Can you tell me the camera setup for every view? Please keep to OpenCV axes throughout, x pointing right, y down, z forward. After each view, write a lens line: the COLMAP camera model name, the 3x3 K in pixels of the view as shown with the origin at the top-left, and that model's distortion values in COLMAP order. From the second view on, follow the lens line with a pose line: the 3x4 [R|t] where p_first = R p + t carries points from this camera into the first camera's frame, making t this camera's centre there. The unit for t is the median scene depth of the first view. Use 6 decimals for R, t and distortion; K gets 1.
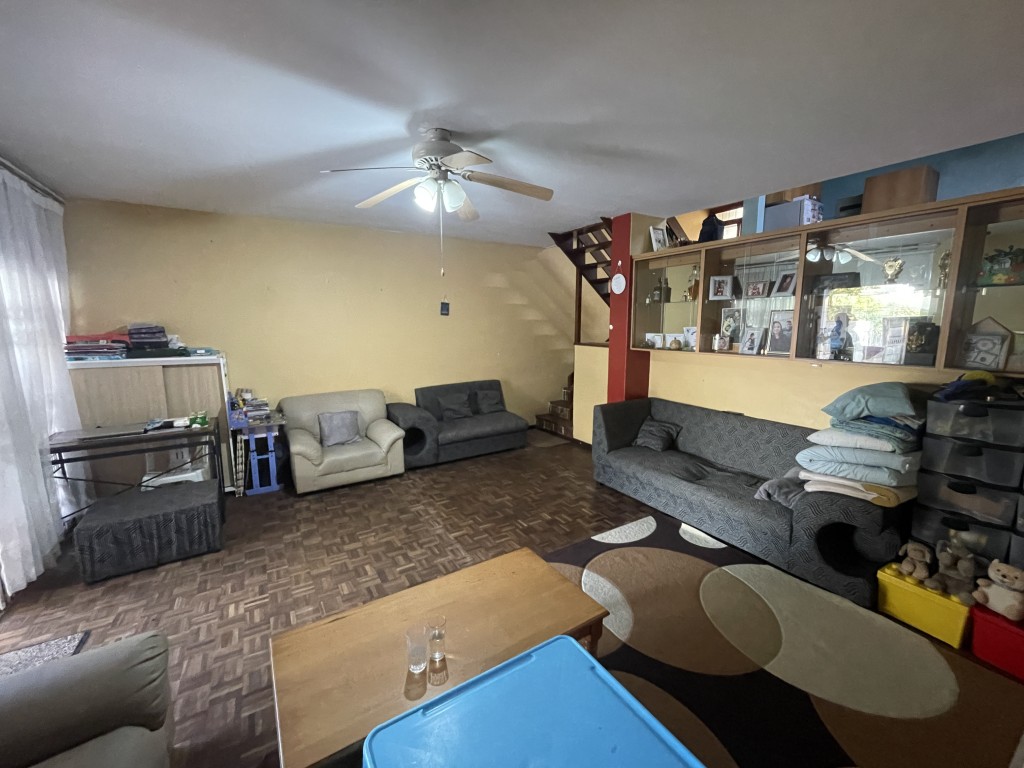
lens RADIAL K [[414.1, 0, 510.6], [0, 414.1, 382.5], [0, 0, 1]] dist [0.000009, -0.000189]
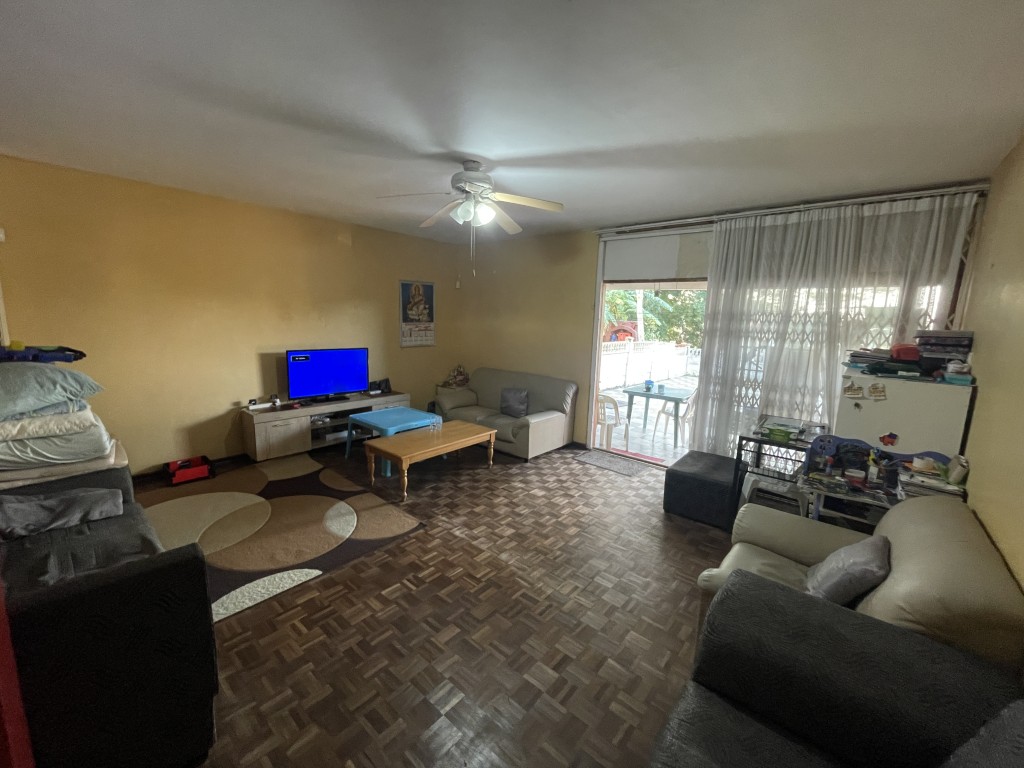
lens RADIAL K [[414.1, 0, 511.4], [0, 414.1, 381.2], [0, 0, 1]] dist [0.000009, -0.000189]
pose [[-0.952022, 0.020920, -0.305313, 0.085193], [-0.073208, 0.953126, 0.293583, -0.280754], [0.297144, 0.301849, -0.905866, 1.858333]]
